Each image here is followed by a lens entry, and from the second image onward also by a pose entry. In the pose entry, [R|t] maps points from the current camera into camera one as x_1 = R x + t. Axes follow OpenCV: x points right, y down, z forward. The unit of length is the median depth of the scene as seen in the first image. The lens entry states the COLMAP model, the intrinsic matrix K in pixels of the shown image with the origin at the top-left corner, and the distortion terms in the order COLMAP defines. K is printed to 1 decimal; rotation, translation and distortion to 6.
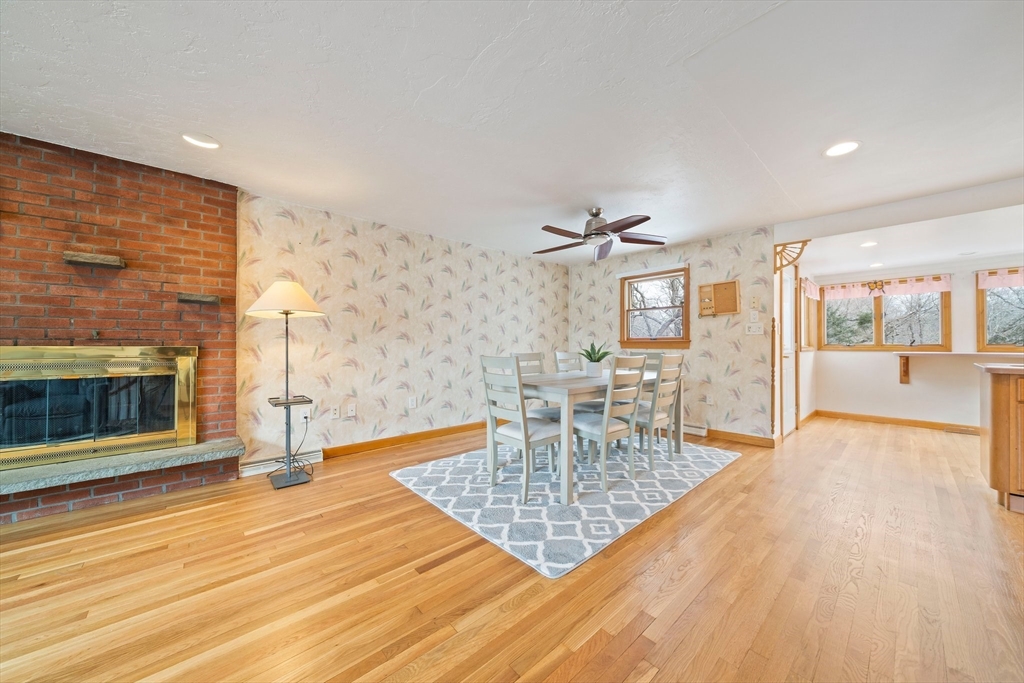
lens RADIAL K [[356.9, 0, 516.5], [0, 356.9, 341.3], [0, 0, 1]] dist [-0.007936, 0.000455]
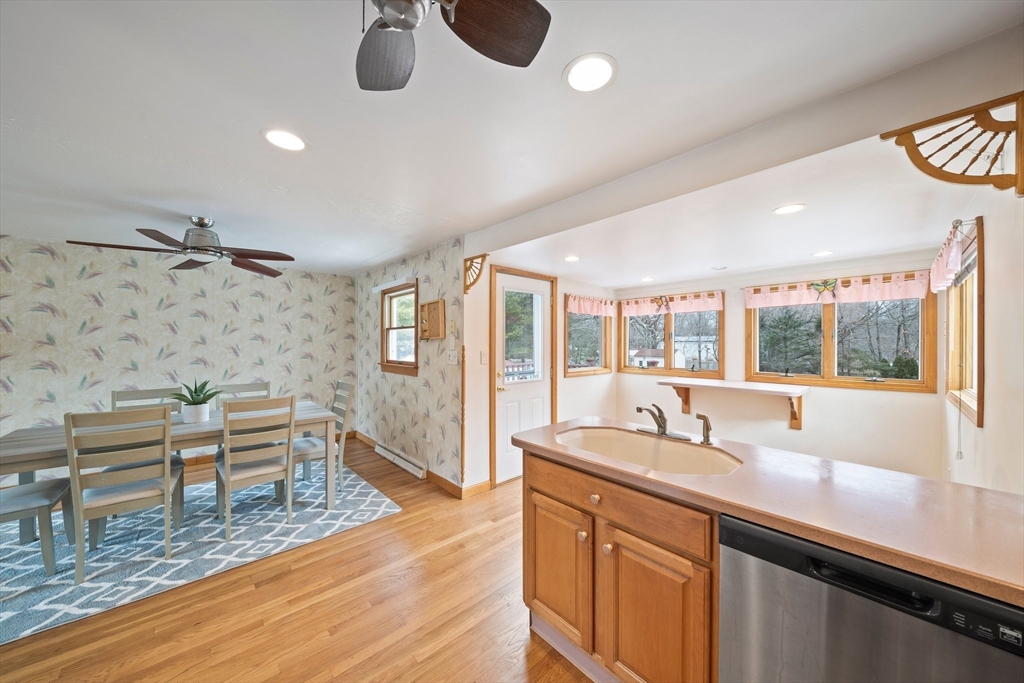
lens RADIAL K [[356.9, 0, 515.0], [0, 356.9, 344.4], [0, 0, 1]] dist [-0.007936, 0.000455]
pose [[0.999942, 0.000895, 0.010725, 0.958395], [-0.001027, 0.999924, 0.012266, -0.091689], [-0.010714, -0.012277, 0.999867, 0.174155]]
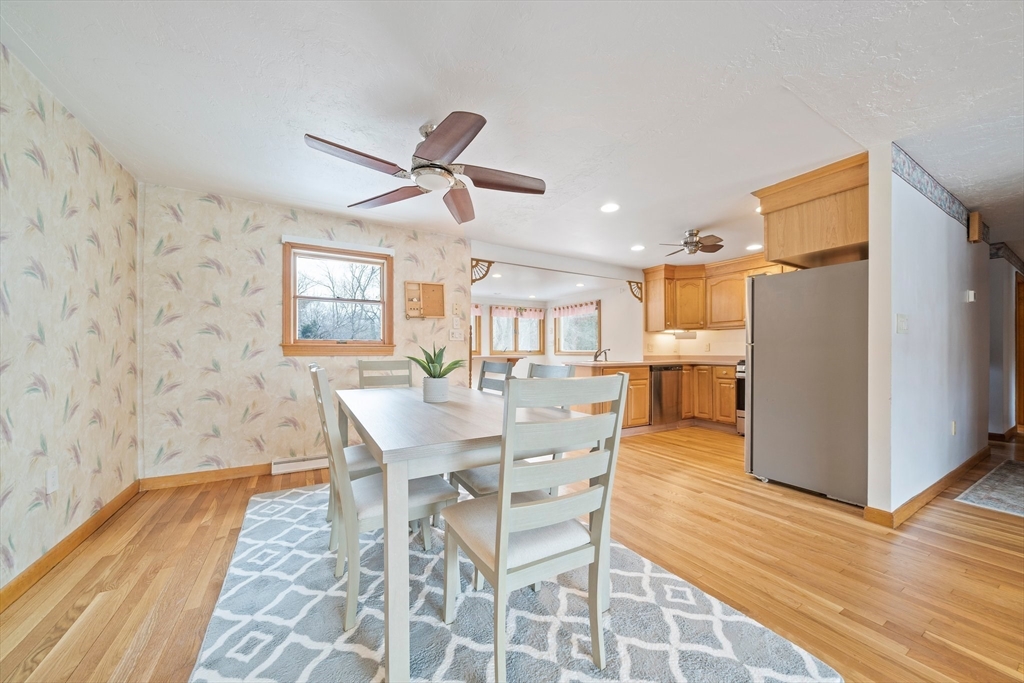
lens RADIAL K [[356.9, 0, 509.8], [0, 356.9, 351.0], [0, 0, 1]] dist [-0.007936, 0.000455]
pose [[0.204106, 0.000891, 0.978948, -0.359853], [-0.008792, 0.999961, 0.000923, 0.010776], [-0.978909, -0.008795, 0.204106, 0.757497]]
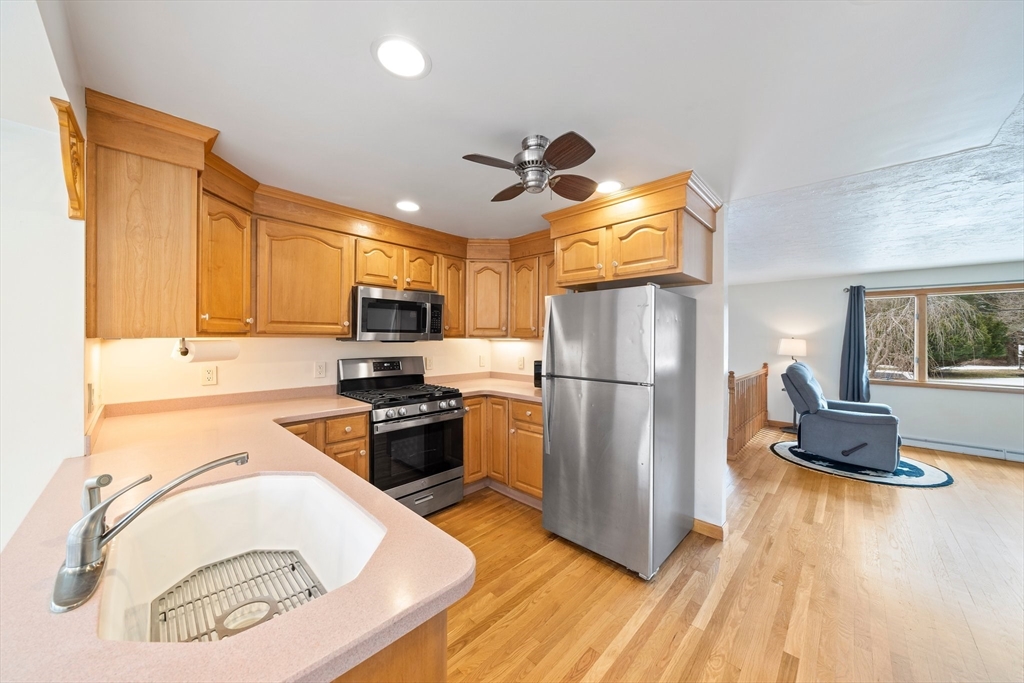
lens RADIAL K [[356.9, 0, 514.0], [0, 356.9, 339.4], [0, 0, 1]] dist [-0.007936, 0.000455]
pose [[-0.997075, -0.005887, -0.076205, 0.955257], [-0.005208, 0.999945, -0.009102, -0.083785], [0.076254, -0.008678, -0.997051, 0.939004]]
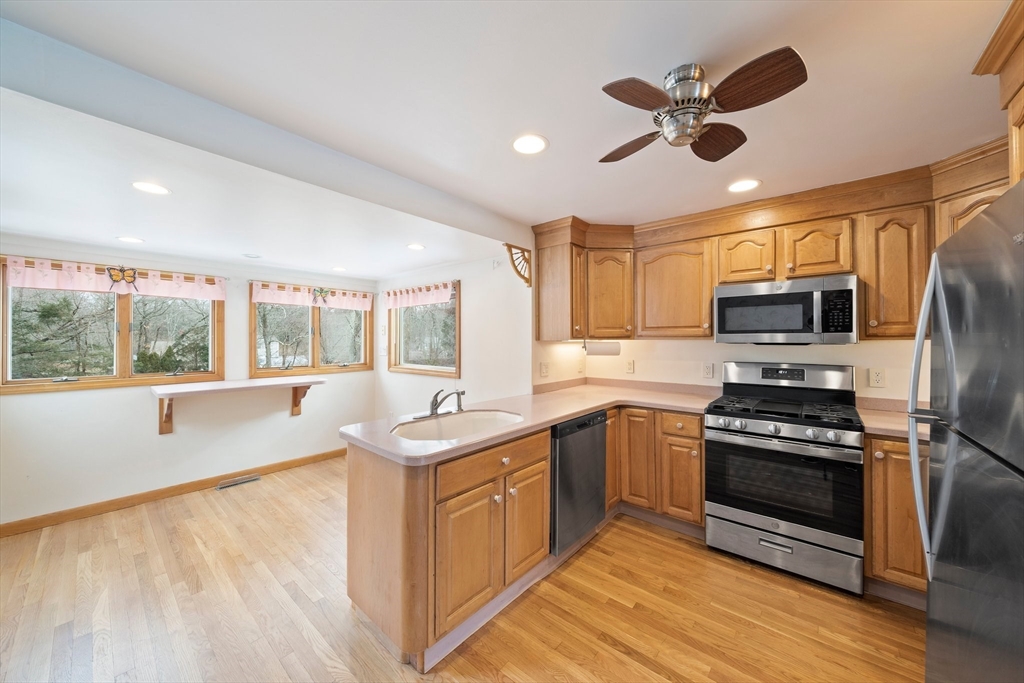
lens RADIAL K [[356.9, 0, 515.0], [0, 356.9, 338.7], [0, 0, 1]] dist [-0.007936, 0.000455]
pose [[-0.136871, 0.004041, 0.990581, 0.522289], [-0.011583, 0.999917, -0.005679, -0.085519], [-0.990521, -0.012251, -0.136813, 0.654861]]
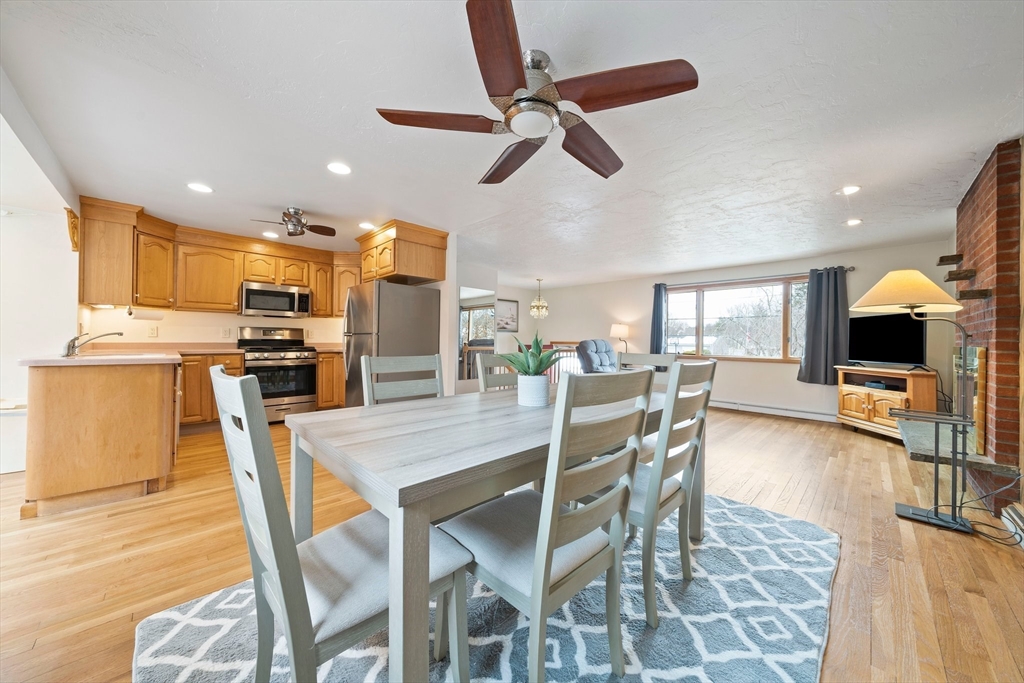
lens RADIAL K [[356.9, 0, 513.8], [0, 356.9, 337.1], [0, 0, 1]] dist [-0.007936, 0.000455]
pose [[-0.998813, -0.011754, -0.047280, 0.276310], [-0.010895, 0.999772, -0.018390, 0.014470], [0.047485, -0.017853, -0.998712, 1.508905]]
